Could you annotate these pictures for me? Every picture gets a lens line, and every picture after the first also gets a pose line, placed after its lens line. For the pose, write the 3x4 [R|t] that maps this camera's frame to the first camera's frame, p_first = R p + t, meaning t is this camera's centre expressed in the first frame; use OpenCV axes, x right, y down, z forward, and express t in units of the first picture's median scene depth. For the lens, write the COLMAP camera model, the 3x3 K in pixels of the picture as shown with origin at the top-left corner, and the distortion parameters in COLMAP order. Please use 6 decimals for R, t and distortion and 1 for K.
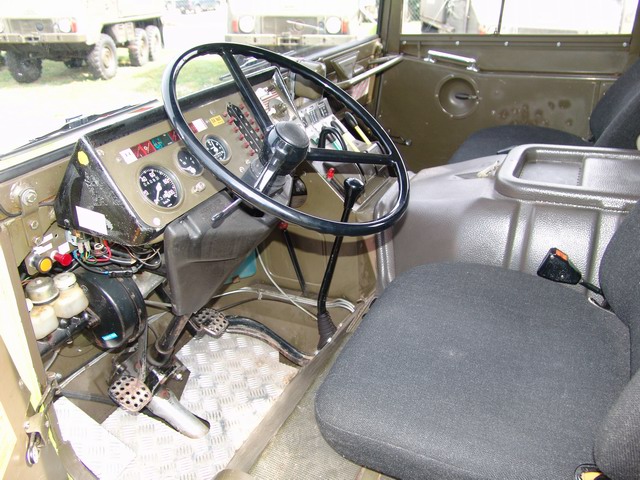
lens RADIAL K [[544.1, 0, 319.7], [0, 544.1, 243.8], [0, 0, 1]] dist [-0.156674, 0.139531]
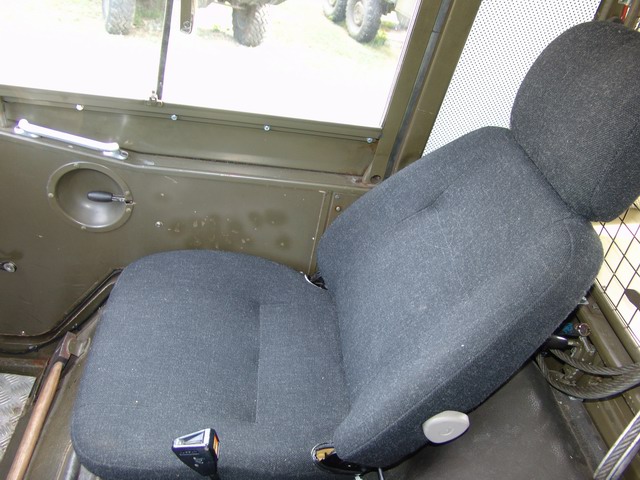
lens RADIAL K [[544.1, 0, 319.7], [0, 544.1, 243.8], [0, 0, 1]] dist [-0.156674, 0.139531]
pose [[0.834249, -0.144978, 0.531987, 0.162698], [0.029044, 0.975029, 0.220171, -0.350430], [-0.550622, -0.168226, 0.817628, 0.433980]]
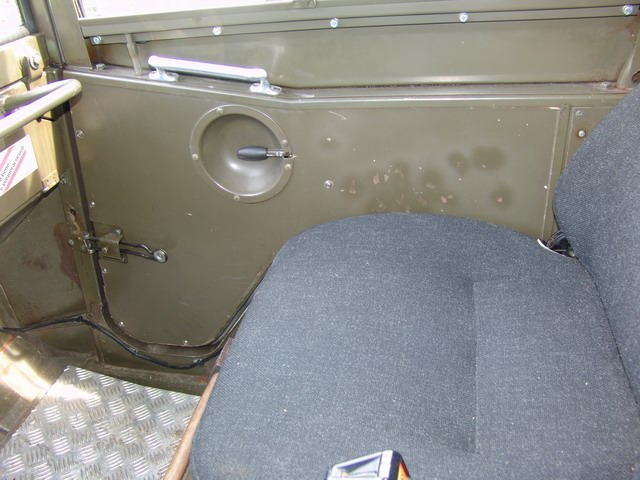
lens RADIAL K [[544.1, 0, 319.7], [0, 544.1, 243.8], [0, 0, 1]] dist [-0.156674, 0.139531]
pose [[0.965464, -0.160942, 0.204885, 0.224037], [0.144461, 0.985121, 0.093105, -0.242834], [-0.216821, -0.060292, 0.974348, 0.575222]]
